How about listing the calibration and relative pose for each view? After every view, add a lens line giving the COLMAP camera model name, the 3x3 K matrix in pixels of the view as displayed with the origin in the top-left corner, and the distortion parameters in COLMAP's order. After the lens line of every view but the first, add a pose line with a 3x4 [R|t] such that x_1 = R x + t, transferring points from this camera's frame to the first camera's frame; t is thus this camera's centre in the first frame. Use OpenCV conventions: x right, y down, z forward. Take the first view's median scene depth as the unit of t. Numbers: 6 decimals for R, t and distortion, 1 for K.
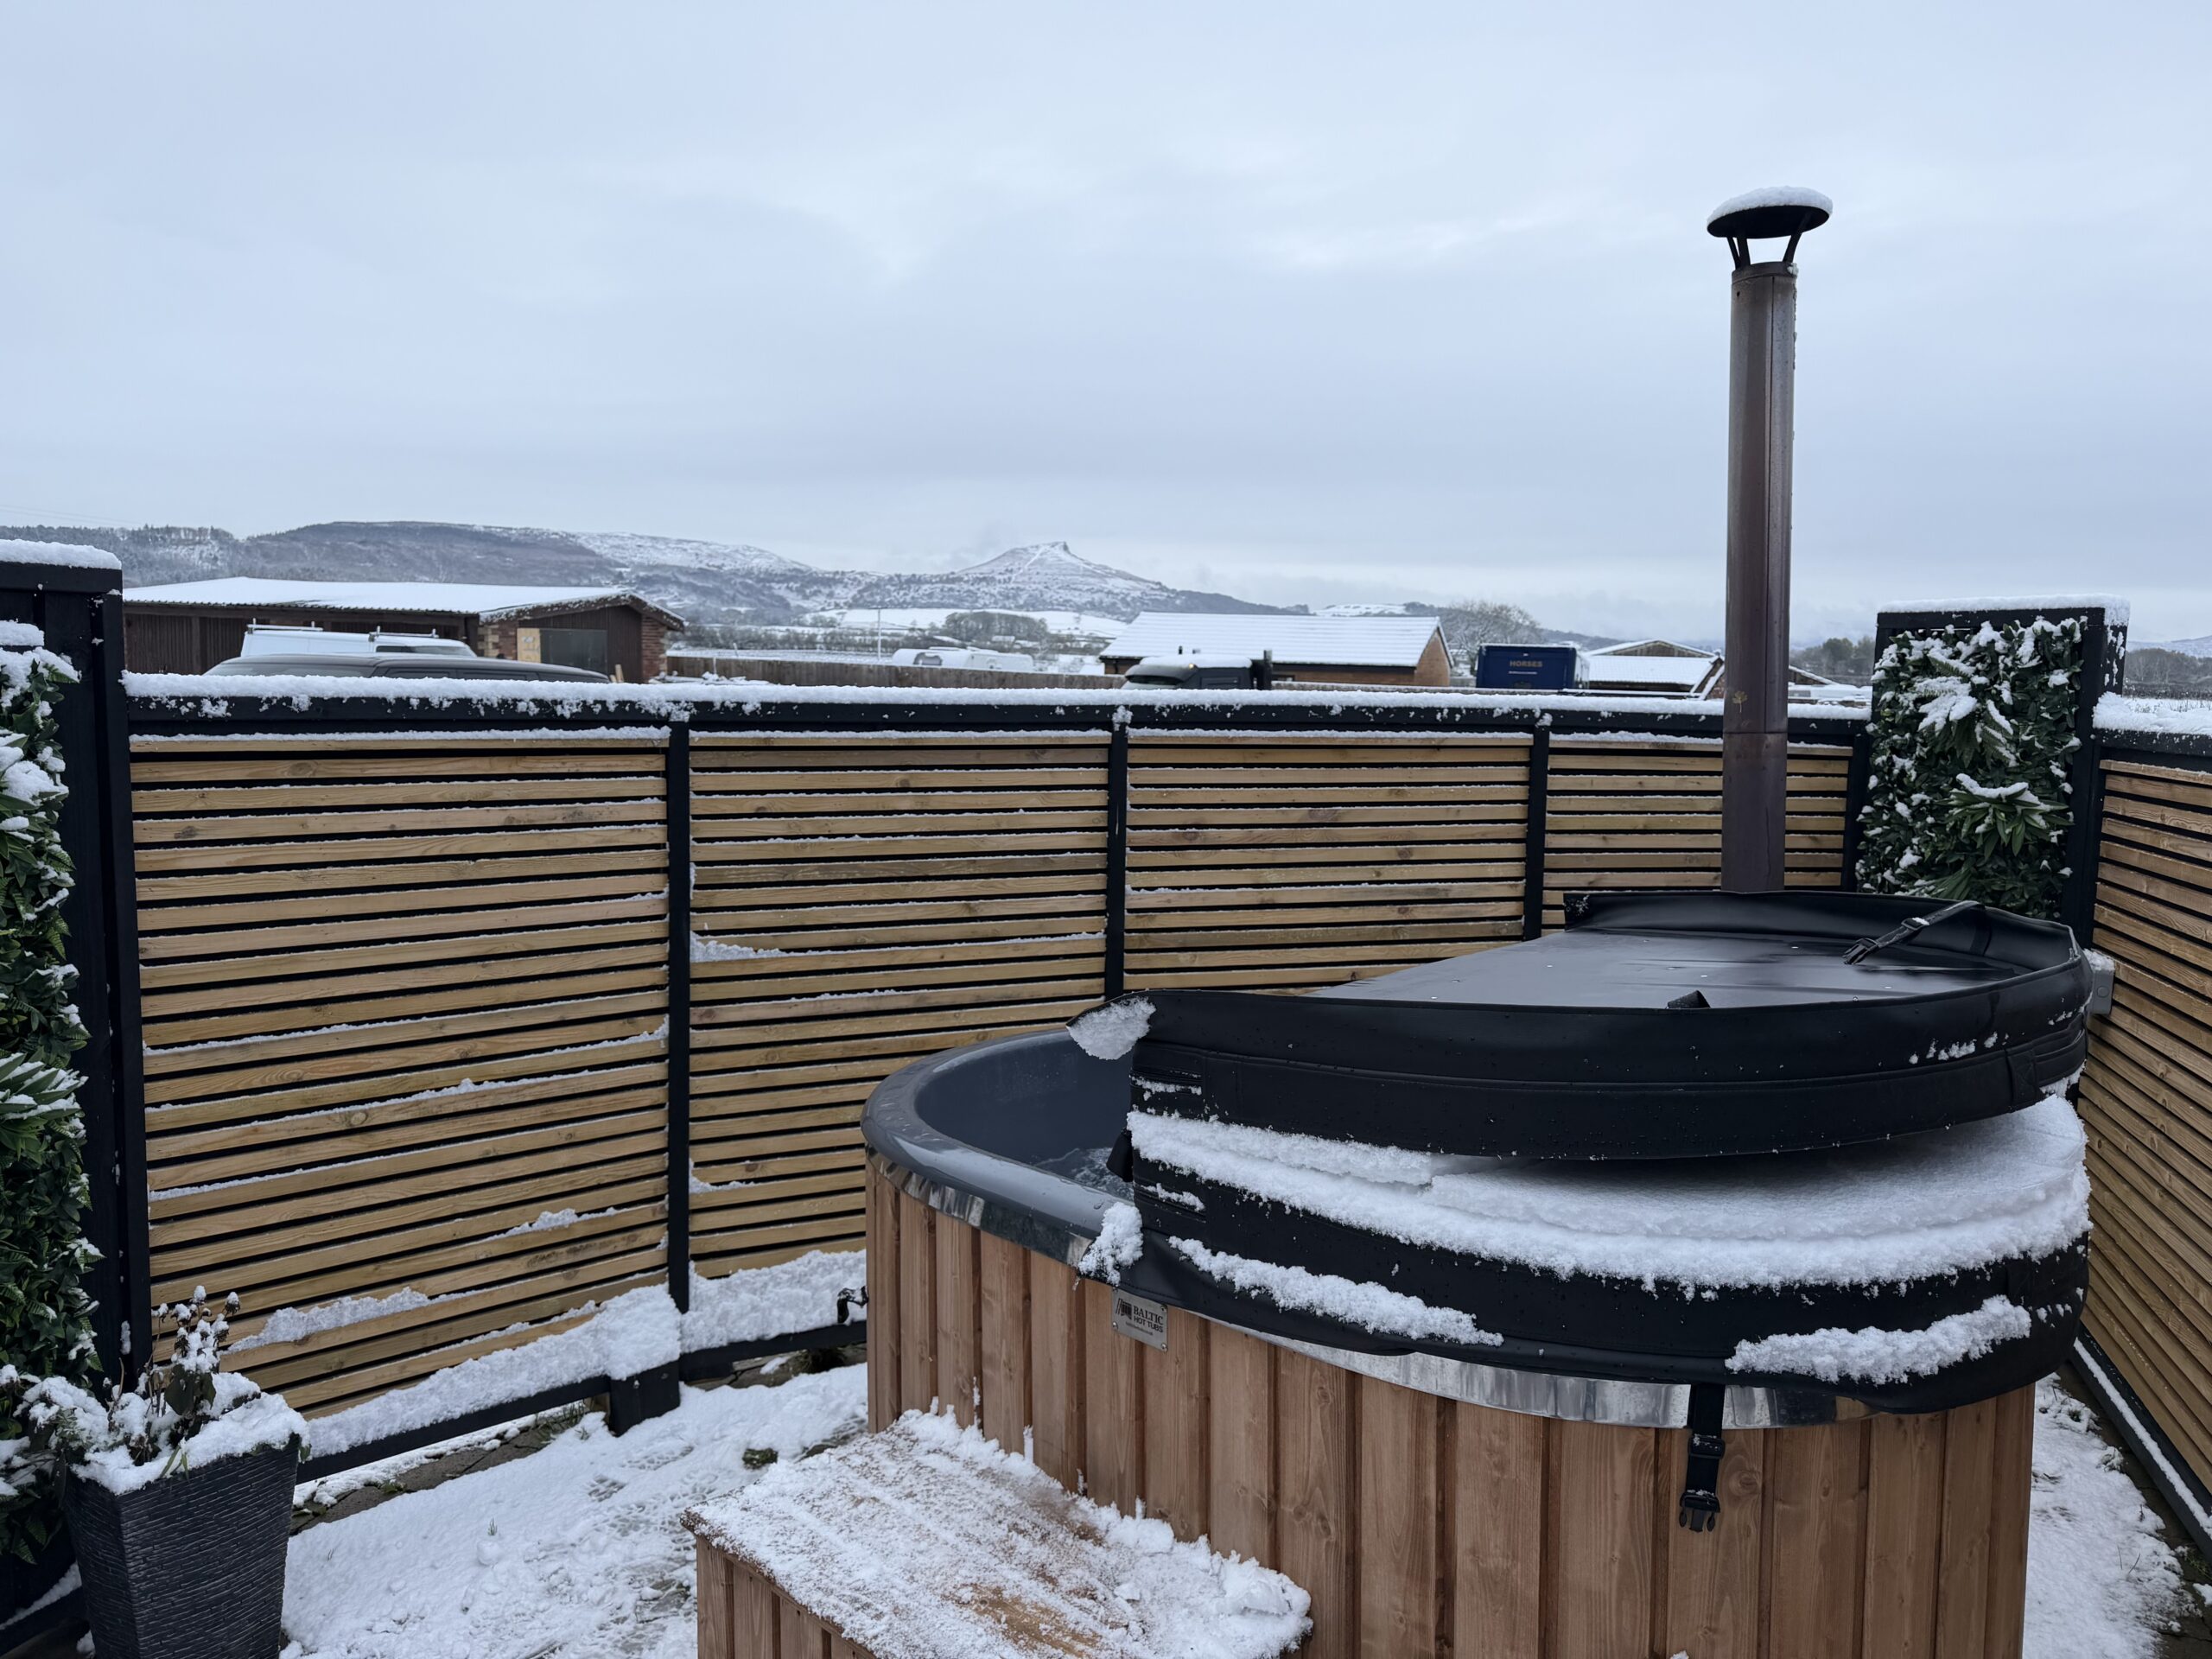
lens RADIAL K [[1546.6, 0, 1118.2], [0, 1546.6, 834.9], [0, 0, 1]] dist [0.115270, -0.172821]
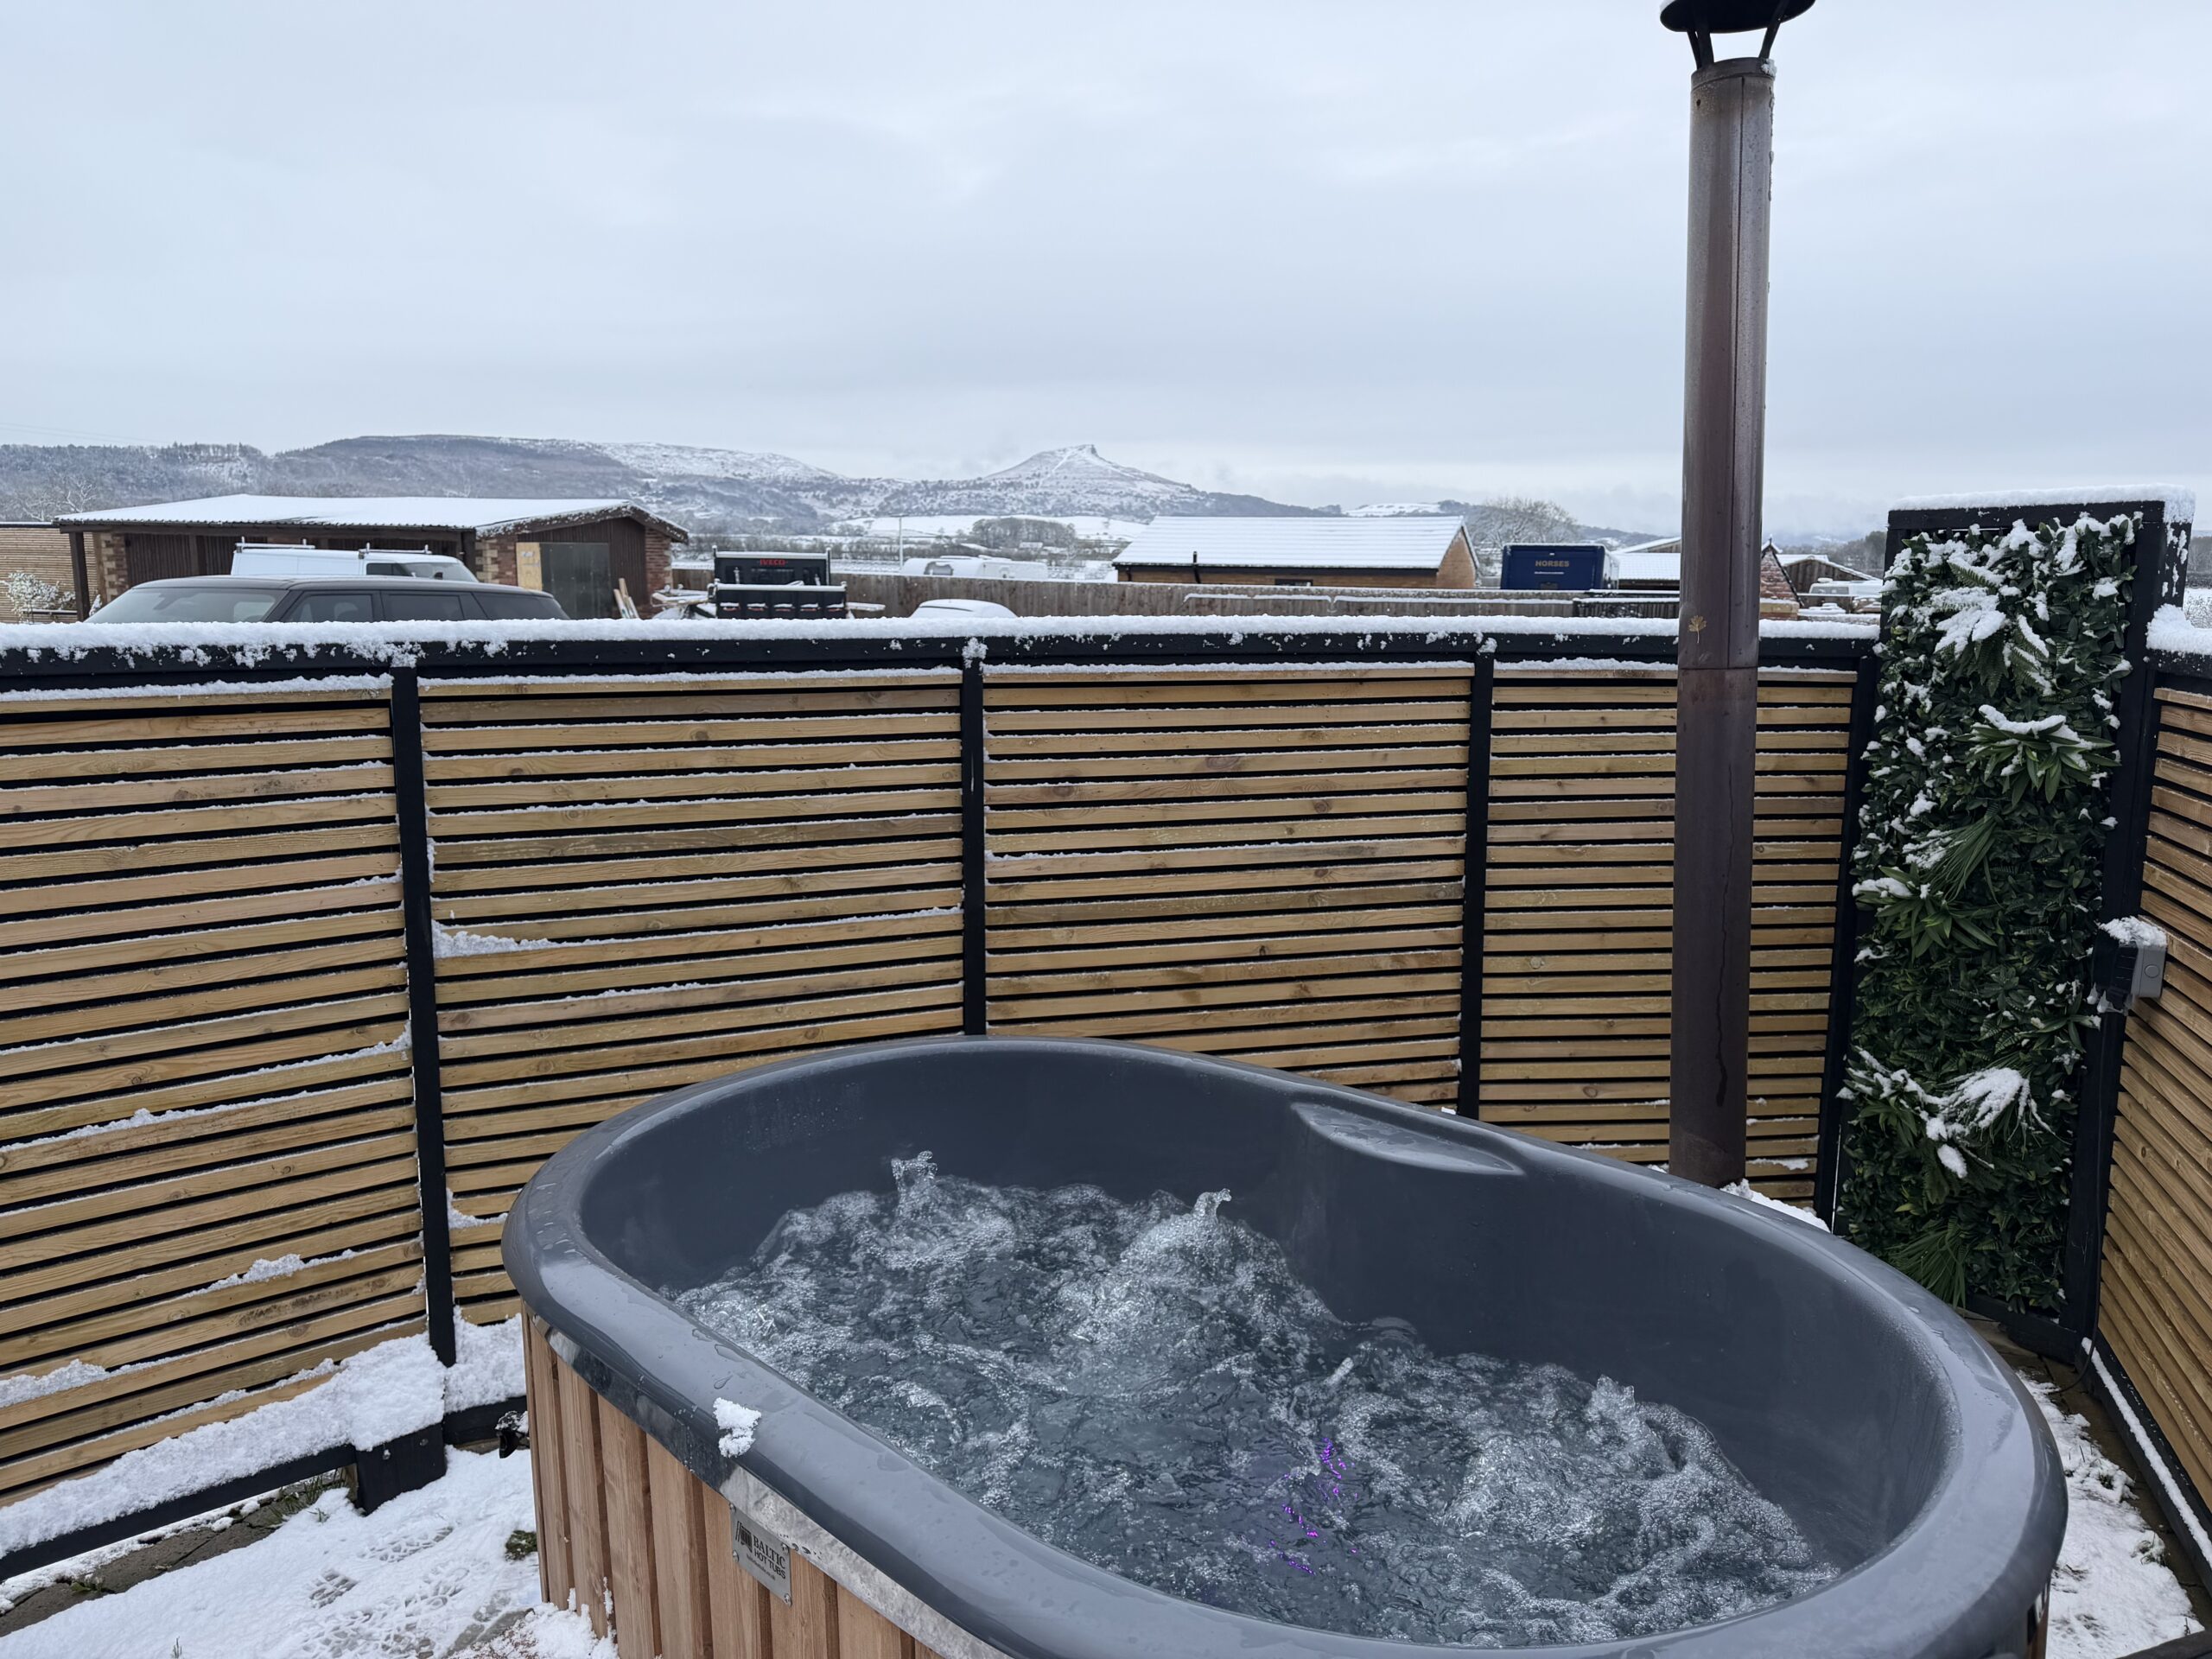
lens RADIAL K [[1542.3, 0, 1118.8], [0, 1542.3, 823.9], [0, 0, 1]] dist [0.109788, -0.149737]
pose [[0.999691, -0.011114, -0.022257, 0.106479], [0.012287, 0.998503, 0.053293, -0.028818], [0.021631, -0.053550, 0.998331, 0.175584]]
